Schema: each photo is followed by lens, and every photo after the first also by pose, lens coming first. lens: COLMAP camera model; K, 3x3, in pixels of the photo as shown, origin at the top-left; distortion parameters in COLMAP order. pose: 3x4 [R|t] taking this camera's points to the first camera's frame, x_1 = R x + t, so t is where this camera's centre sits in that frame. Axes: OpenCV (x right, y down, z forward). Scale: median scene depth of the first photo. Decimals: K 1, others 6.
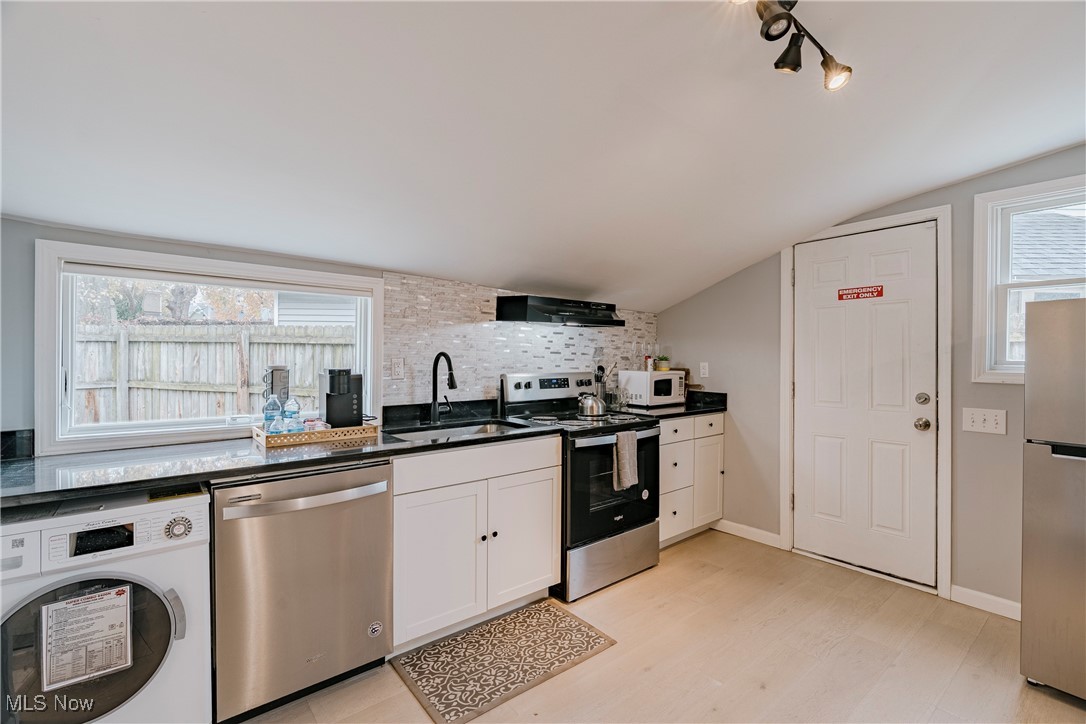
lens RADIAL K [[488.7, 0, 546.4], [0, 488.7, 359.4], [0, 0, 1]] dist [-0.003051, -0.000072]
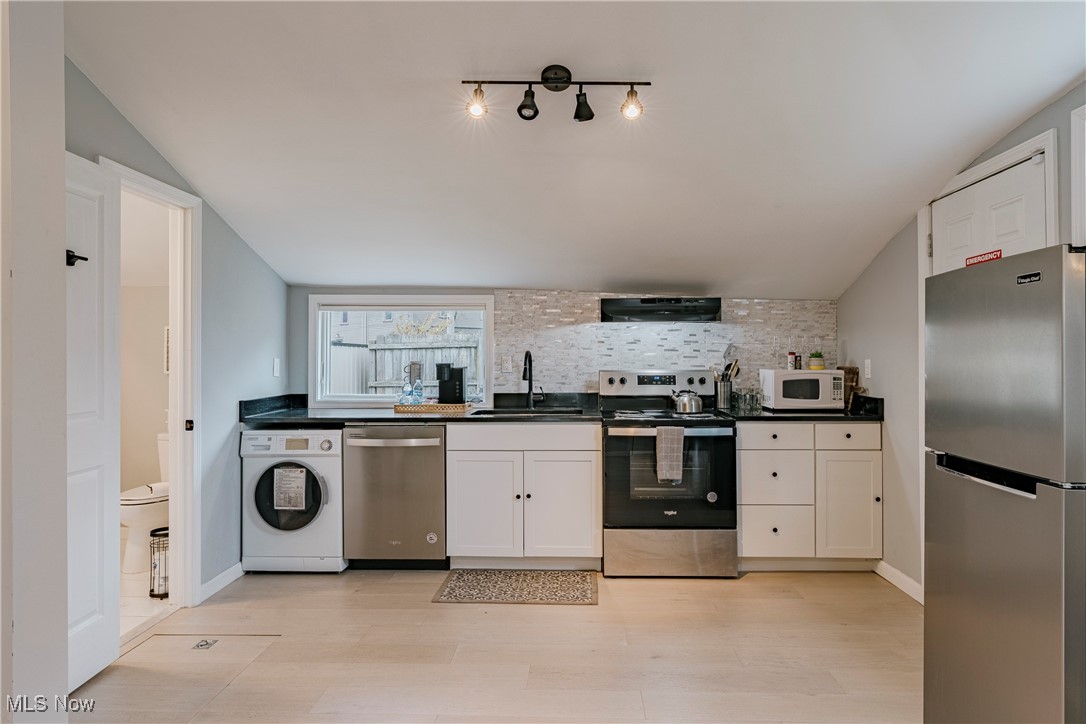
lens RADIAL K [[634.1, 0, 556.4], [0, 634.1, 348.5], [0, 0, 1]] dist [-0.001235, 0.000096]
pose [[0.747736, -0.017199, -0.663773, 0.801765], [0.001530, 0.999706, -0.024180, 0.016140], [0.663994, 0.017065, 0.747543, -0.130981]]
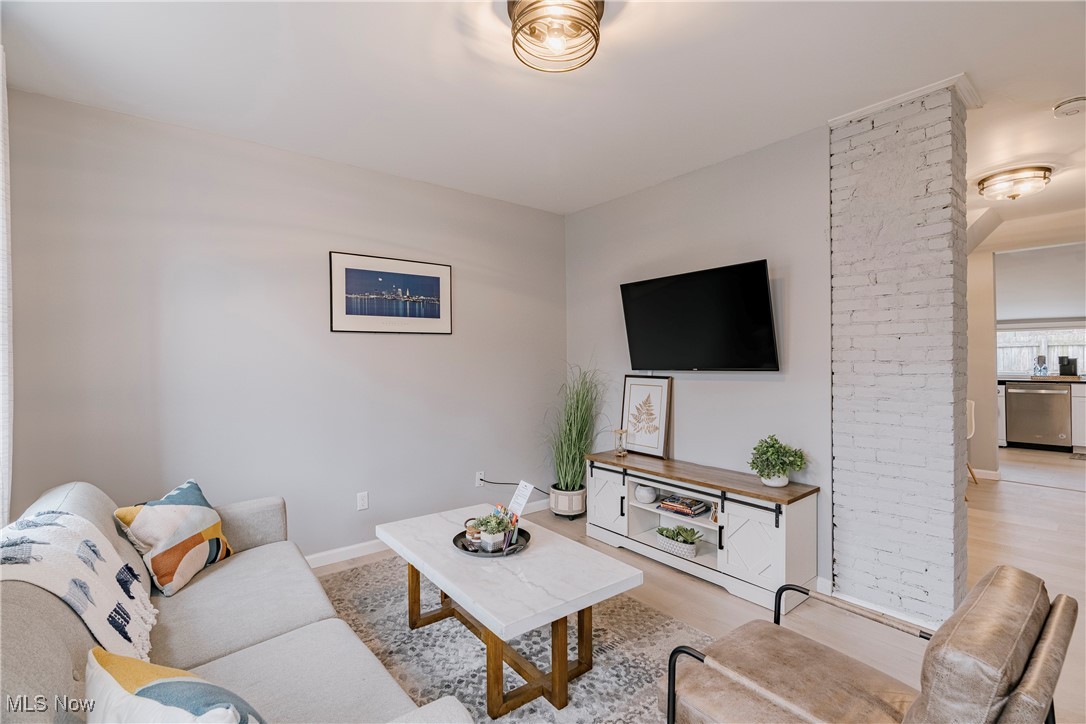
lens RADIAL K [[488.7, 0, 546.4], [0, 488.7, 359.4], [0, 0, 1]] dist [-0.003051, -0.000072]
pose [[-0.013286, -0.000453, -0.999912, 1.926697], [-0.004632, 0.999989, -0.000391, 0.040049], [0.999901, 0.004627, -0.013288, -1.568693]]
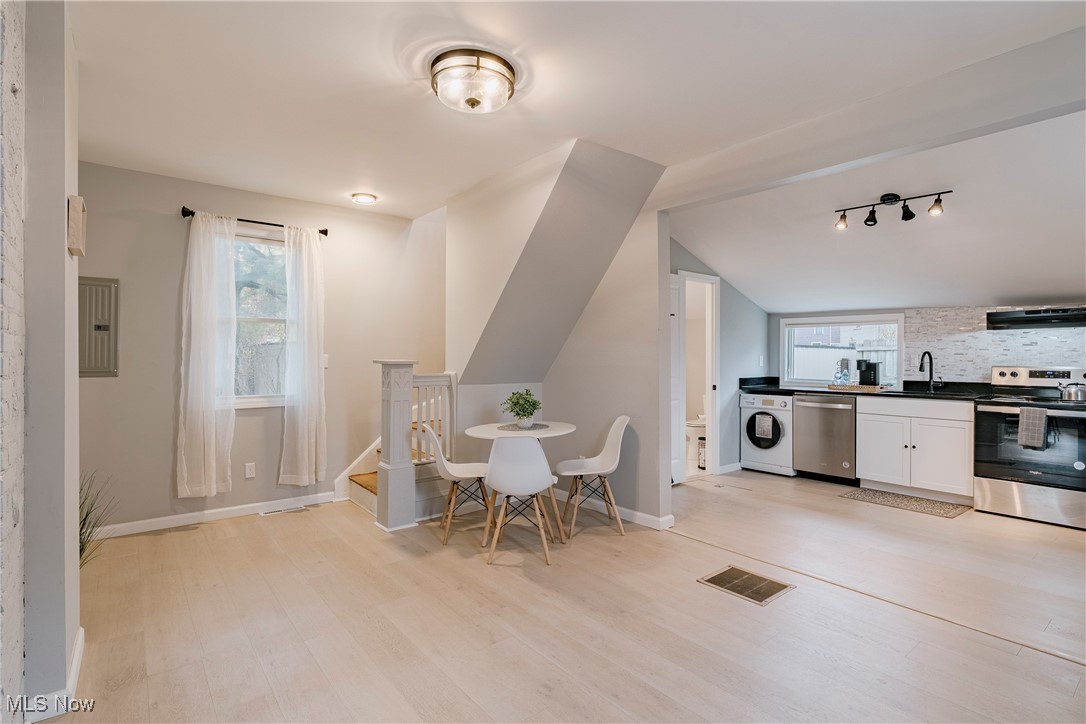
lens RADIAL K [[537.1, 0, 552.9], [0, 537.1, 358.7], [0, 0, 1]] dist [-0.001334, 0.001137]
pose [[-0.007990, -0.003954, -0.999960, 1.548801], [-0.013568, 0.999901, -0.003846, 0.033589], [0.999876, 0.013537, -0.008043, -0.300316]]
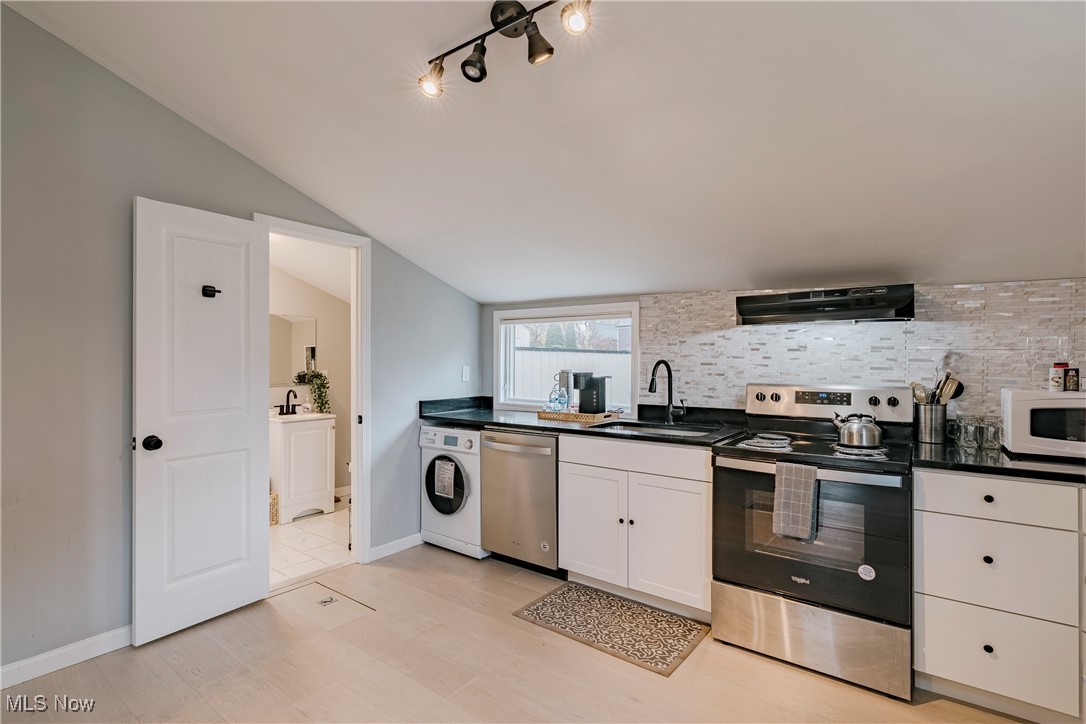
lens RADIAL K [[514.8, 0, 547.9], [0, 514.8, 361.2], [0, 0, 1]] dist [-0.002657, 0.000306]
pose [[0.230424, -0.008745, -0.973051, 0.780545], [-0.008461, 0.999904, -0.010990, 0.002860], [0.973053, 0.010766, 0.230328, 0.419980]]
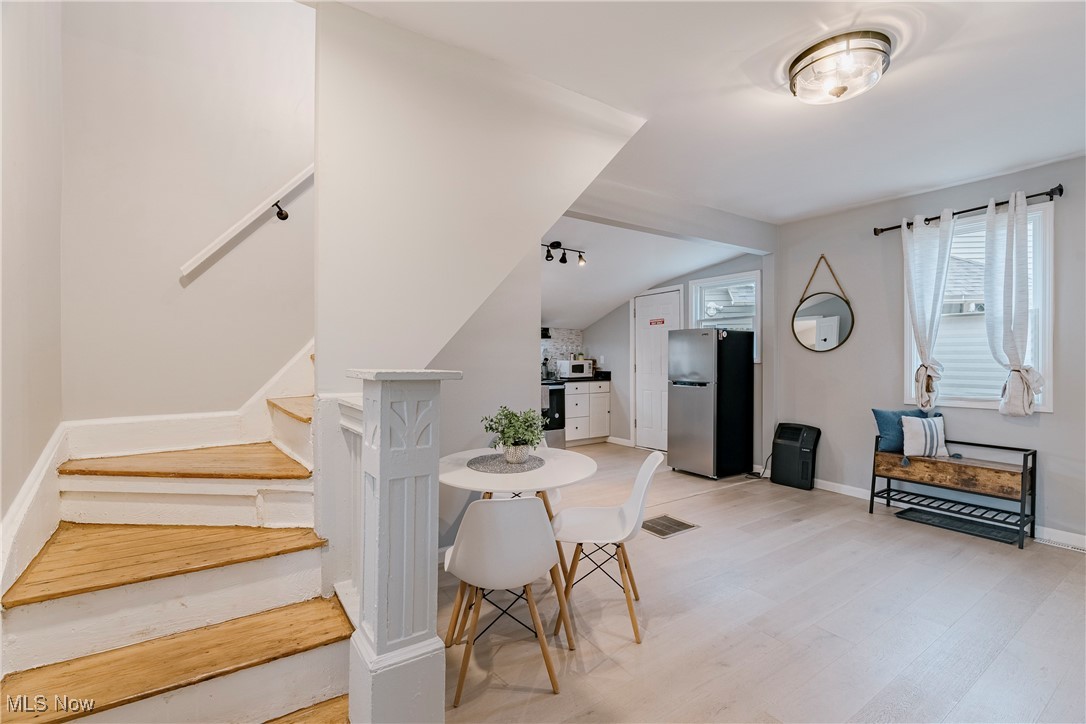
lens RADIAL K [[488.7, 0, 546.4], [0, 488.7, 359.4], [0, 0, 1]] dist [-0.003051, -0.000072]
pose [[0.995709, -0.008680, -0.092136, 0.360340], [0.008450, 0.999960, -0.002885, 0.030398], [0.092157, 0.002094, 0.995742, -1.188439]]
